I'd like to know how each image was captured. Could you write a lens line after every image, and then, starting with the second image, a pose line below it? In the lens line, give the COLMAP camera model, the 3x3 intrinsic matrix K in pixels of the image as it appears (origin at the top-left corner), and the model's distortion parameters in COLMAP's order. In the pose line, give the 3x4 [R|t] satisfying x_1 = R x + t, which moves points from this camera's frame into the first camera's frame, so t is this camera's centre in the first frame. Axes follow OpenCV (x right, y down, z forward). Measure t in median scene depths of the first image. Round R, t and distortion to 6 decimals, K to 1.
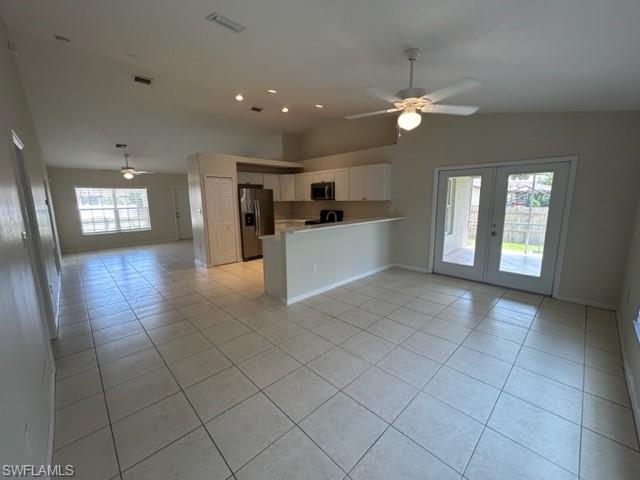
lens RADIAL K [[259.1, 0, 320.0], [0, 259.1, 240.0], [0, 0, 1]] dist [-0.001514, -0.000183]
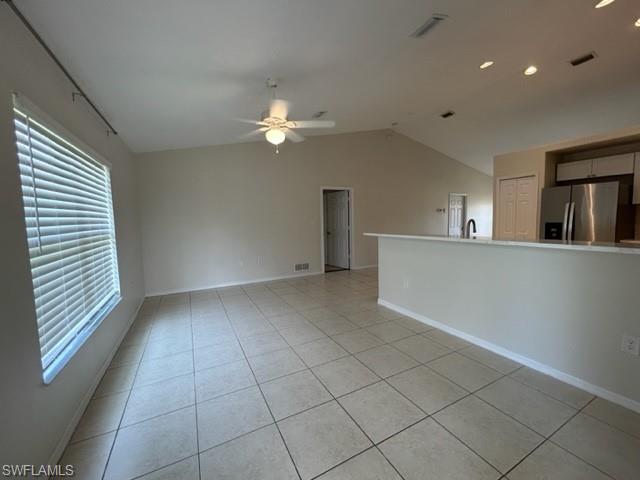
lens RADIAL K [[259.1, 0, 320.0], [0, 259.1, 240.0], [0, 0, 1]] dist [-0.001514, -0.000183]
pose [[-0.287534, 0.092468, -0.953296, 0.534532], [-0.130991, 0.982179, 0.134779, -0.067817], [0.948771, 0.163626, -0.270297, 0.584258]]
